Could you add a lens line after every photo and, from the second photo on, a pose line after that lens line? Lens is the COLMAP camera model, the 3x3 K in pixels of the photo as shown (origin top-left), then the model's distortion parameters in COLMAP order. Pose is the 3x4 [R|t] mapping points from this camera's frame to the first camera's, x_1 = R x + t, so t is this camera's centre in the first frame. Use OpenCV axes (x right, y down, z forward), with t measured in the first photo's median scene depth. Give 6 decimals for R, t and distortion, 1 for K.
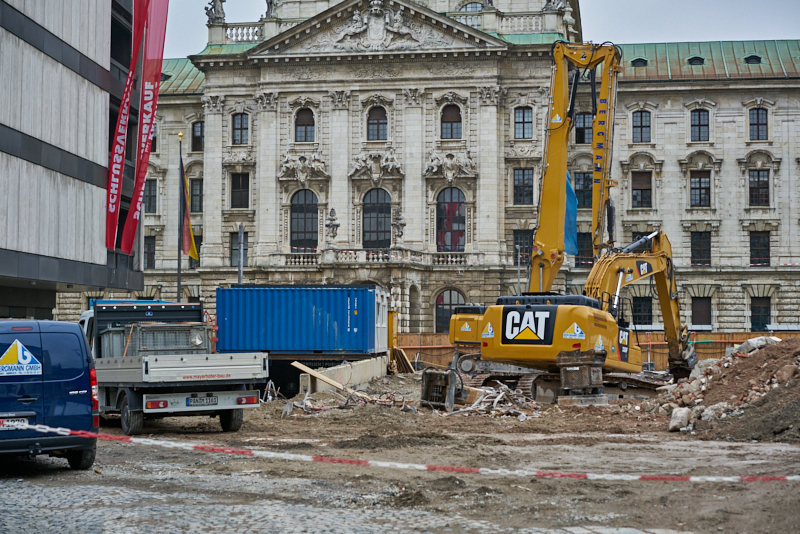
lens RADIAL K [[1267.6, 0, 395.7], [0, 1267.6, 264.9], [0, 0, 1]] dist [0.084239, -0.791880]
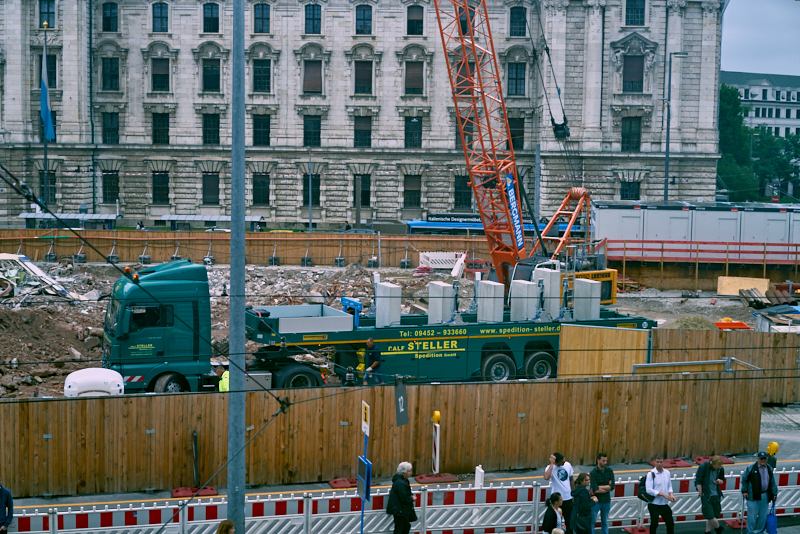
lens RADIAL K [[1267.6, 0, 395.7], [0, 1267.6, 264.9], [0, 0, 1]] dist [0.084239, -0.791880]
pose [[0.990154, -0.004325, 0.139918, 0.245821], [-0.016169, 0.989299, 0.145005, -0.060289], [-0.139048, -0.145840, 0.979488, -0.153442]]
